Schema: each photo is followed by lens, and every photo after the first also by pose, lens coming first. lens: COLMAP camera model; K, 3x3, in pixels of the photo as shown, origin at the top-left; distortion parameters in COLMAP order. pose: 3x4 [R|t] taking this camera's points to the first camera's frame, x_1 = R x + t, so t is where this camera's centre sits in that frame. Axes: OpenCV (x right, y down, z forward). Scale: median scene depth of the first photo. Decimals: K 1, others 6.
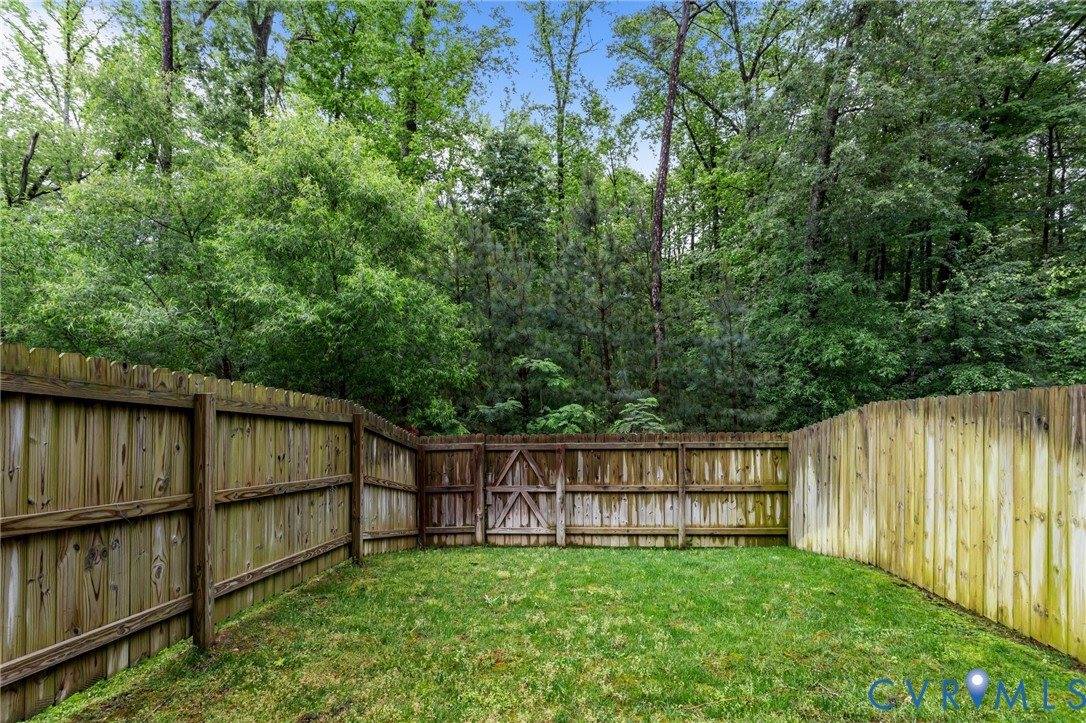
lens RADIAL K [[597.6, 0, 543.0], [0, 597.6, 361.5], [0, 0, 1]] dist [-0.000288, 0.002154]
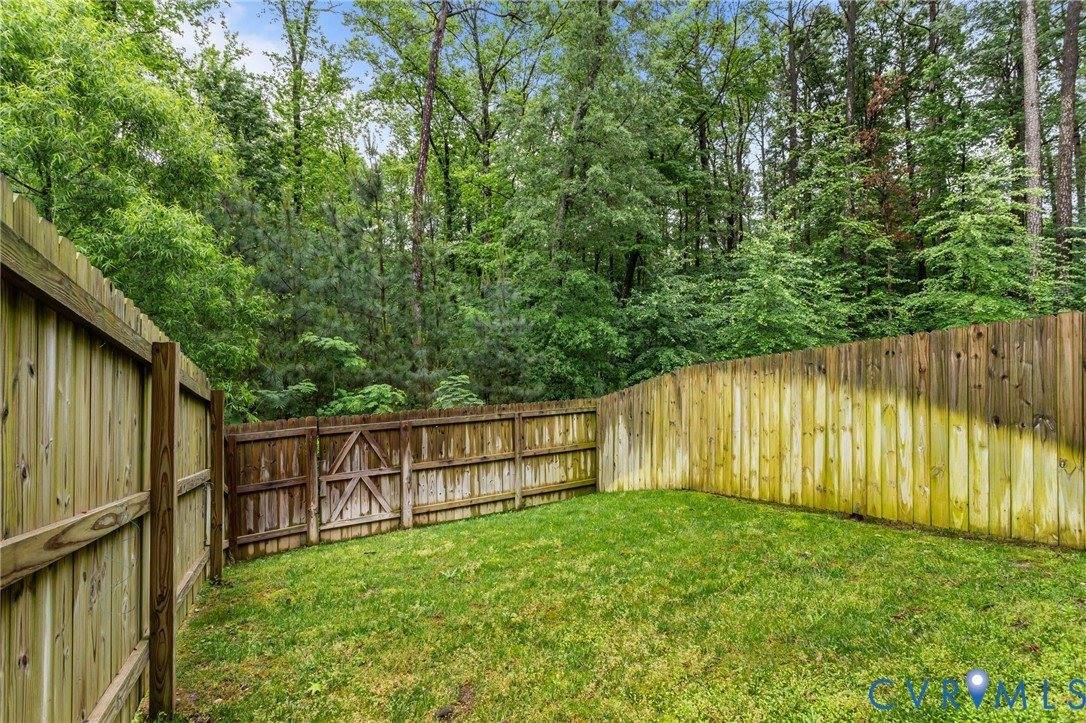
lens RADIAL K [[597.6, 0, 543.0], [0, 597.6, 361.5], [0, 0, 1]] dist [-0.000288, 0.002154]
pose [[0.789188, 0.000679, 0.614152, -0.388360], [0.002608, 0.999987, -0.004456, 0.047879], [-0.614146, 0.005118, 0.789175, 0.114013]]
